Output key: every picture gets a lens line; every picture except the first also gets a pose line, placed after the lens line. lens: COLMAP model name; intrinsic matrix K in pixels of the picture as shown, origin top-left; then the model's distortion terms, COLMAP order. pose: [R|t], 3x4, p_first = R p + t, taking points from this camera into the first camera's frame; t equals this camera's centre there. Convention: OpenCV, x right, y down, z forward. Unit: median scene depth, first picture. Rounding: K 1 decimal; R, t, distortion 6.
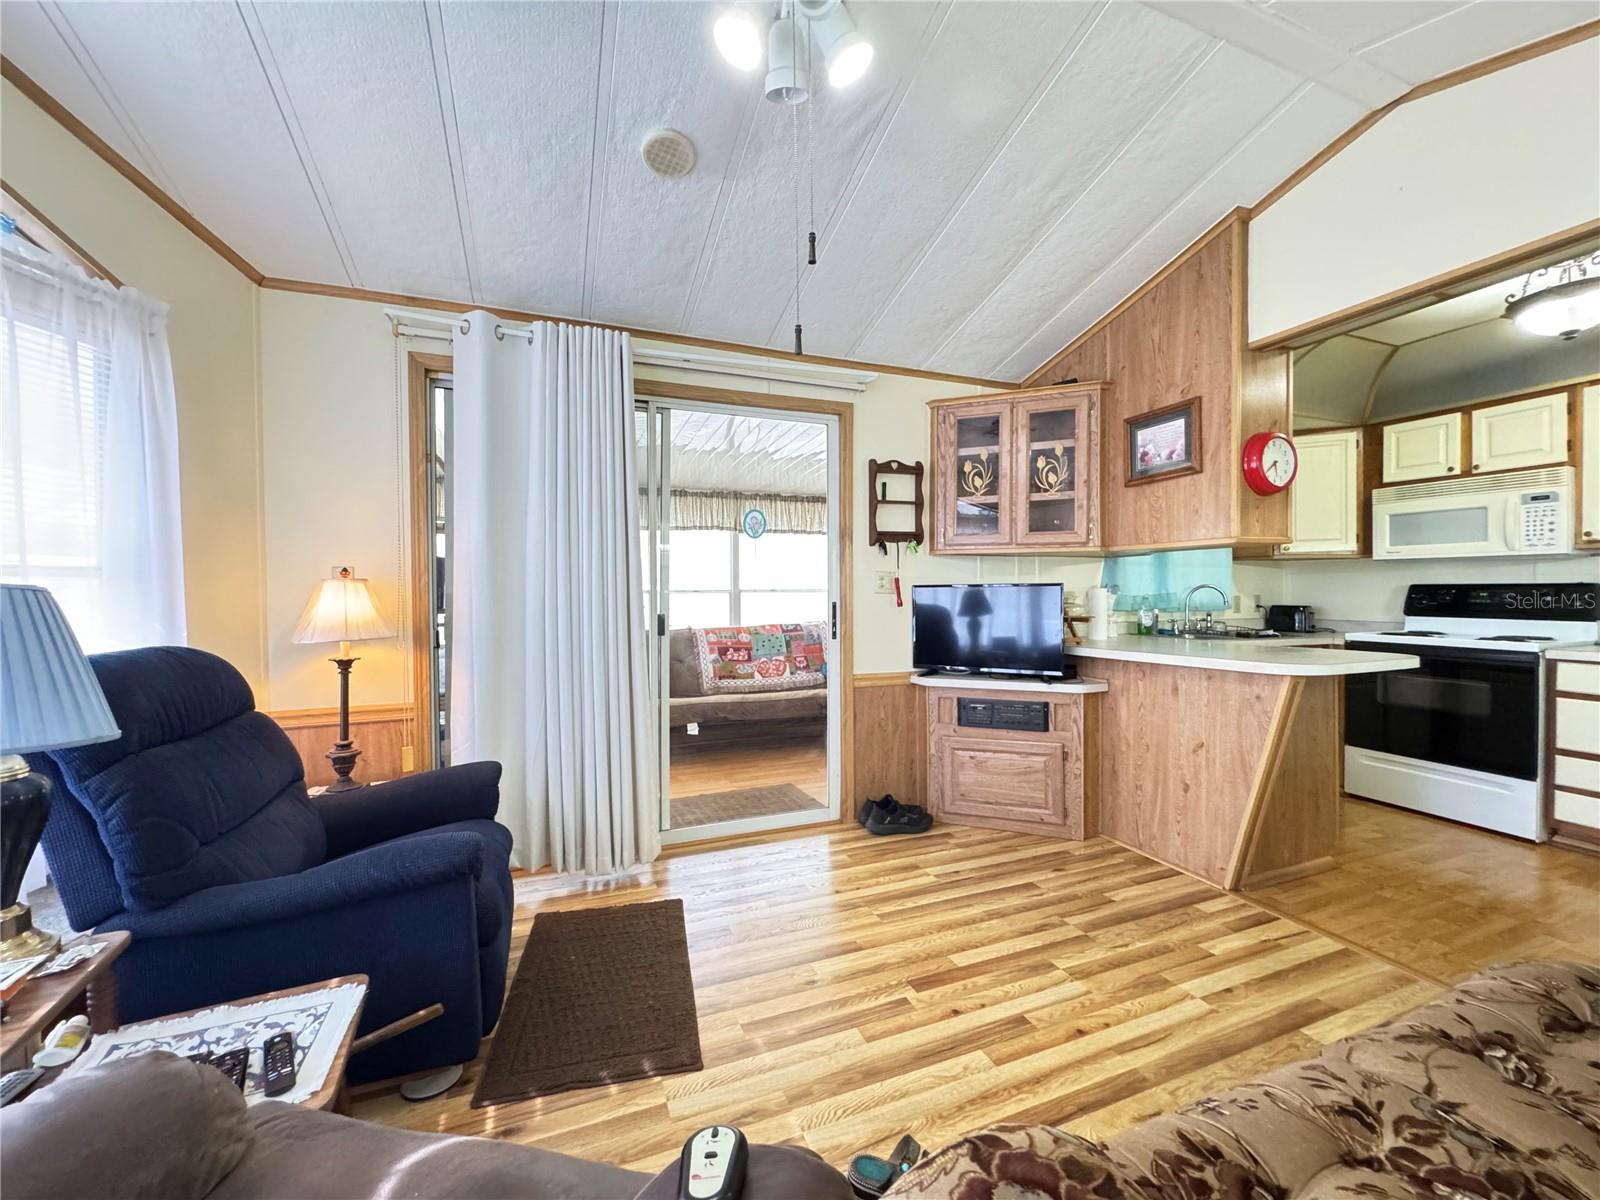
lens RADIAL K [[642.9, 0, 798.6], [0, 642.9, 597.2], [0, 0, 1]] dist [-0.003490, 0.000266]
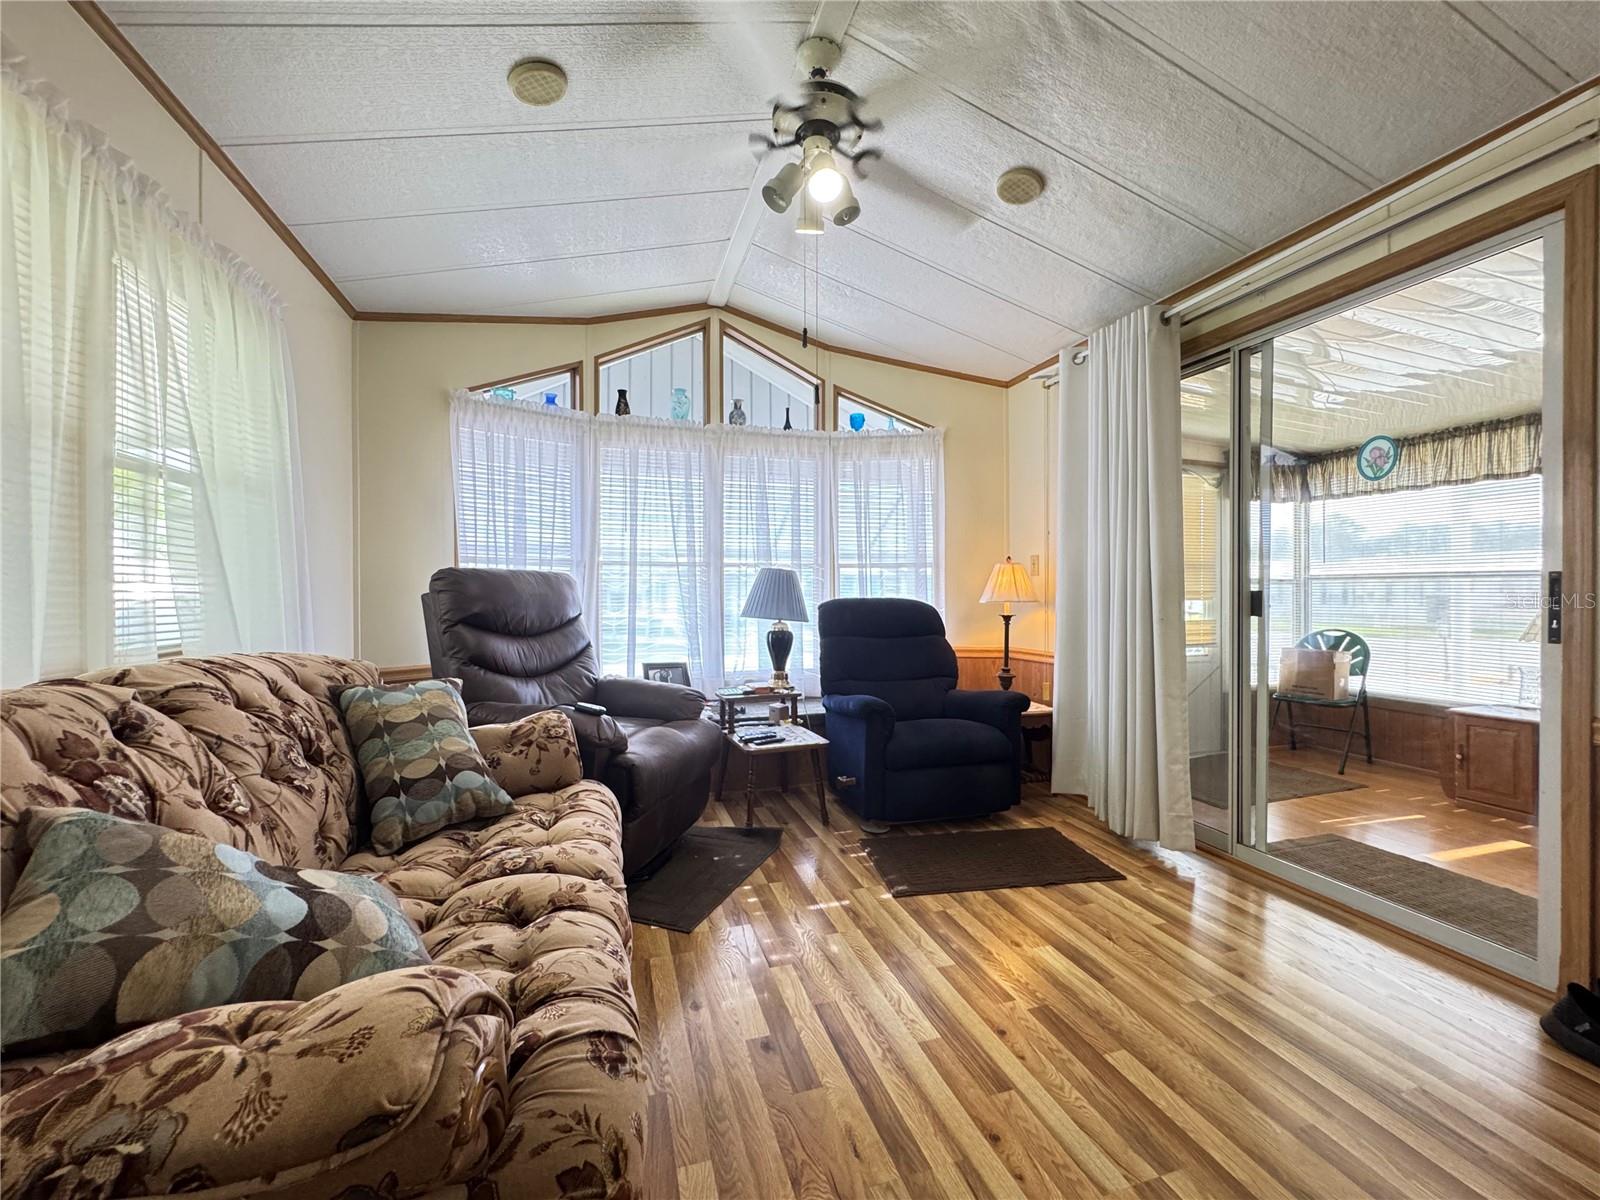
lens RADIAL K [[642.9, 0, 802.7], [0, 642.9, 594.7], [0, 0, 1]] dist [-0.003490, 0.000266]
pose [[-0.074234, 0.010434, -0.997186, 0.651214], [-0.006391, 0.999920, 0.010938, 0.024448], [0.997220, 0.007185, -0.074162, 0.455610]]
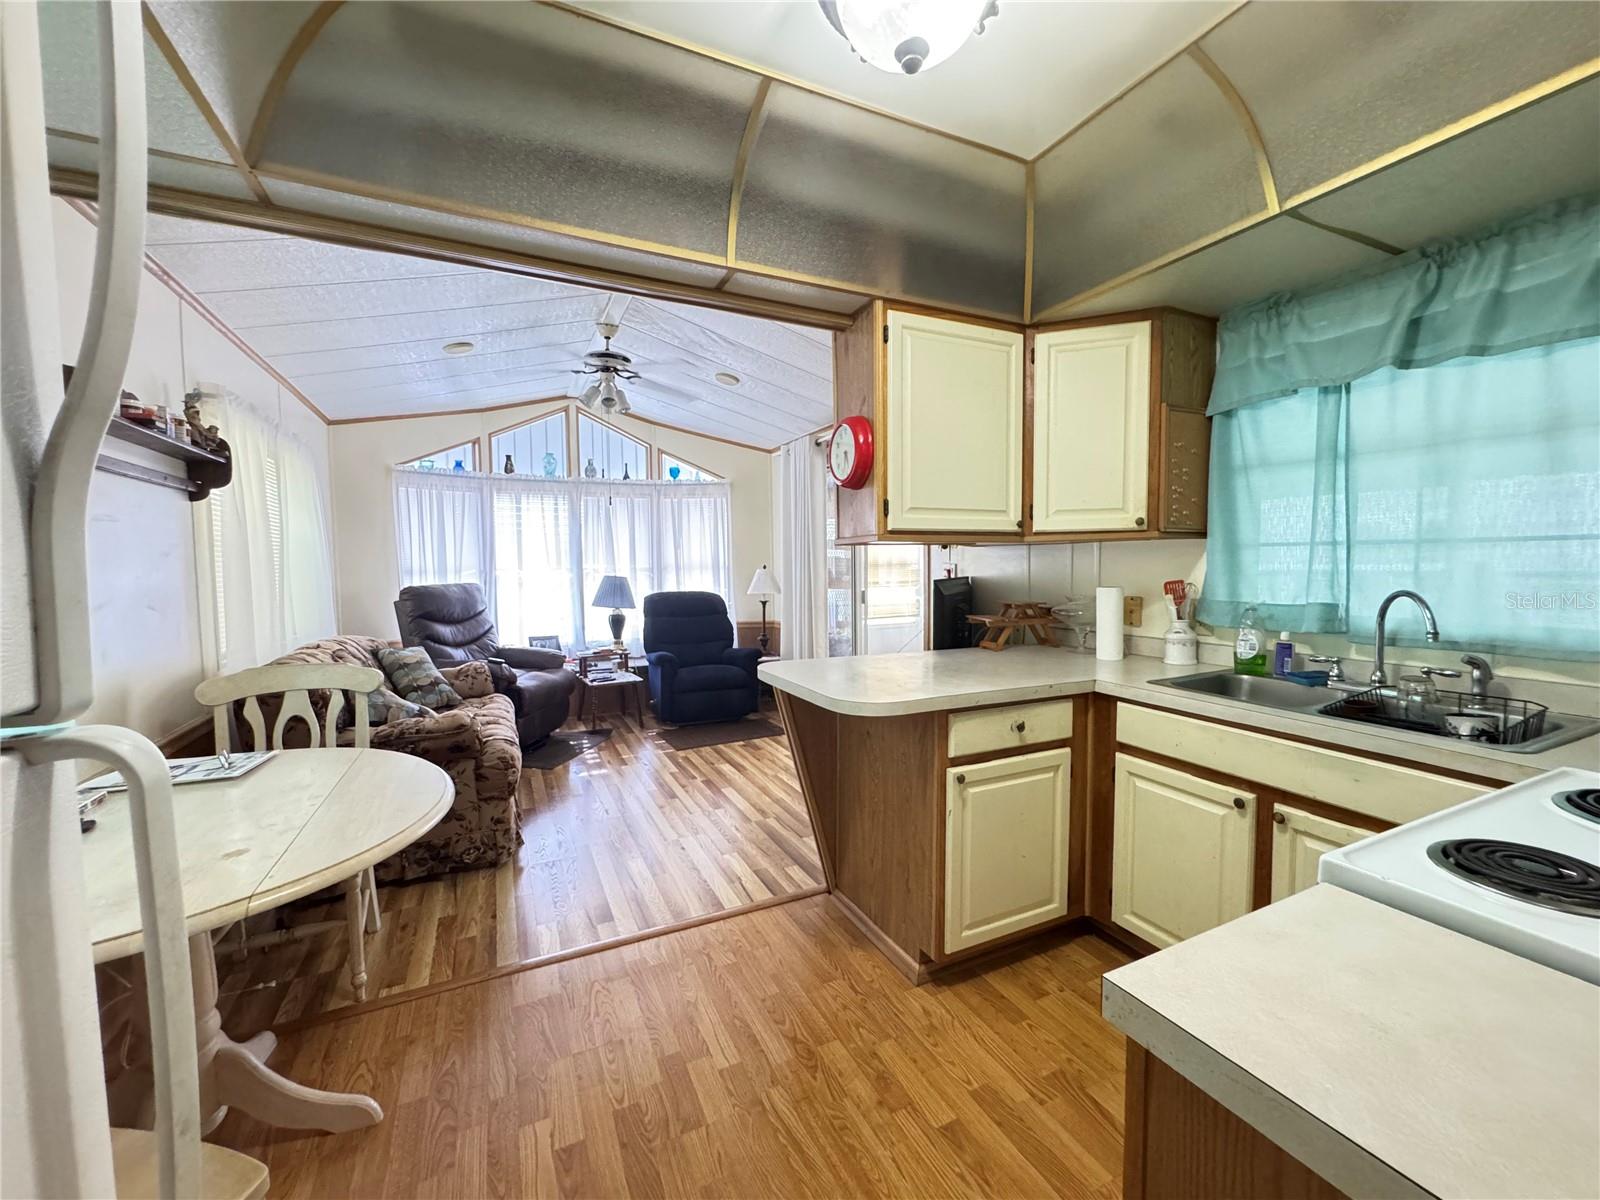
lens RADIAL K [[642.9, 0, 798.9], [0, 642.9, 597.3], [0, 0, 1]] dist [-0.003490, 0.000266]
pose [[0.066041, 0.060268, -0.995995, 1.330980], [0.001035, 0.998170, 0.060468, -0.053219], [0.997816, -0.005025, 0.065857, 0.713226]]
